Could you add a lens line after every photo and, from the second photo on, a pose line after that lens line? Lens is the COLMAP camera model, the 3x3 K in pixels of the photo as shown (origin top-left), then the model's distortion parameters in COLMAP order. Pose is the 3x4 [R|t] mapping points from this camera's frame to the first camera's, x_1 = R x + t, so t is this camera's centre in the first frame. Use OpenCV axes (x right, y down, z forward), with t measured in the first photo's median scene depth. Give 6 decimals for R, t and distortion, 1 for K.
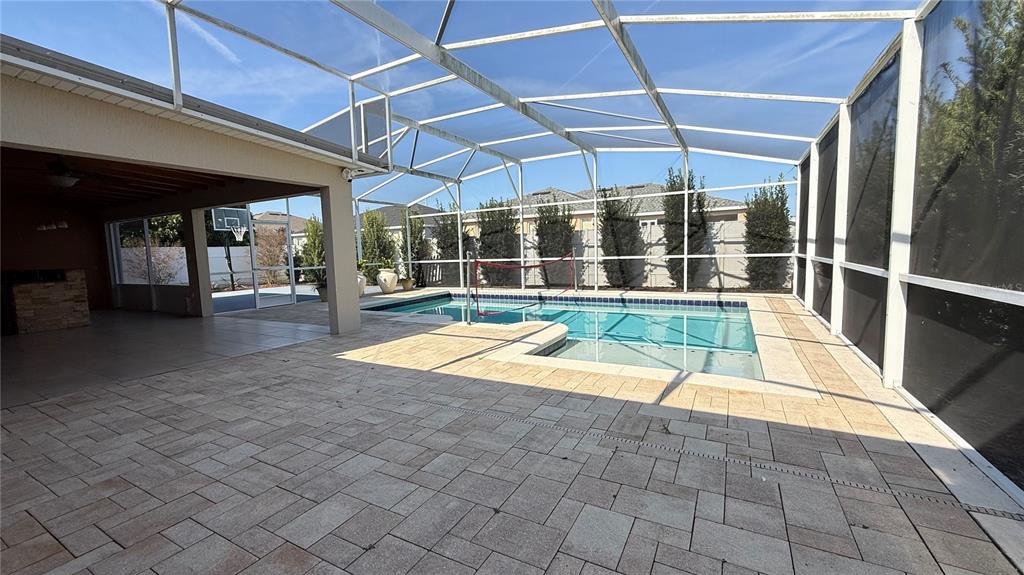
lens RADIAL K [[409.0, 0, 508.7], [0, 409.0, 284.2], [0, 0, 1]] dist [0.001728, 0.000527]
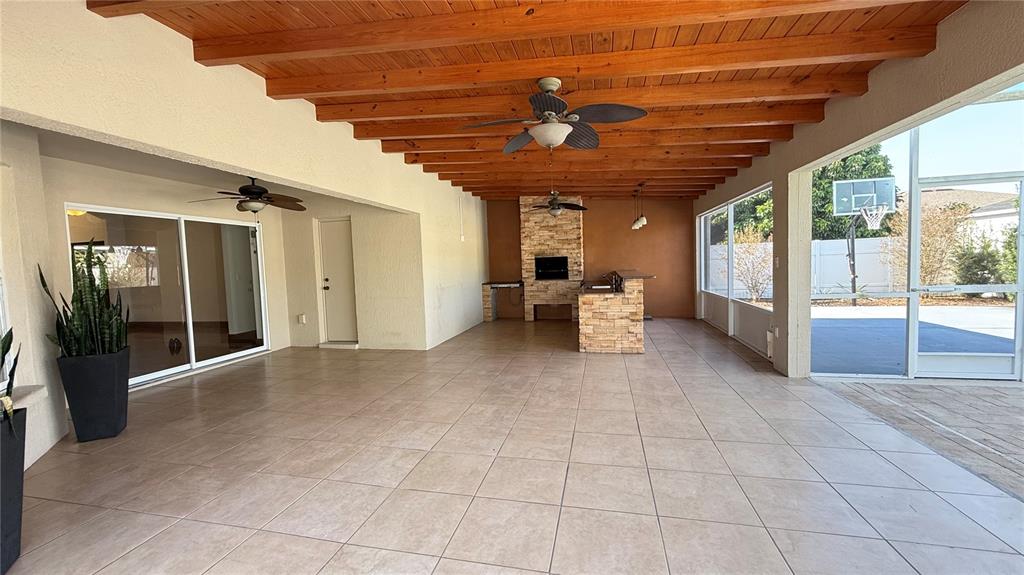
lens RADIAL K [[409.0, 0, 509.7], [0, 409.0, 286.8], [0, 0, 1]] dist [0.001728, 0.000527]
pose [[0.275768, 0.078170, -0.958040, -0.723360], [-0.054447, 0.996358, 0.065624, -0.103852], [0.959681, 0.034066, 0.279020, 1.040545]]
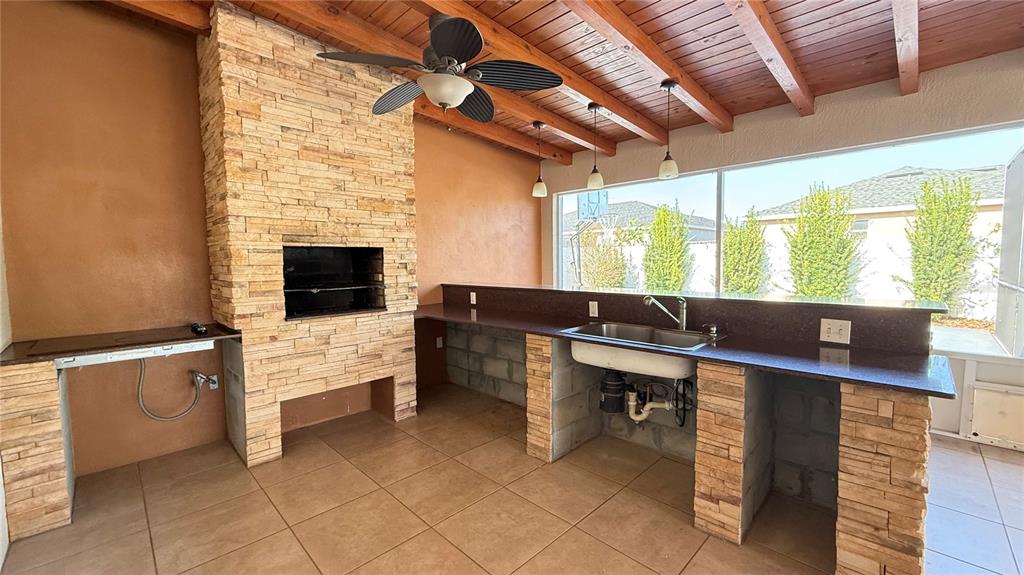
lens RADIAL K [[409.0, 0, 512.1], [0, 409.0, 286.6], [0, 0, 1]] dist [0.001728, 0.000527]
pose [[0.962162, 0.035529, -0.270151, -2.255093], [-0.039522, 0.999175, -0.009356, -0.066304], [0.269595, 0.019679, 0.962773, 1.242352]]
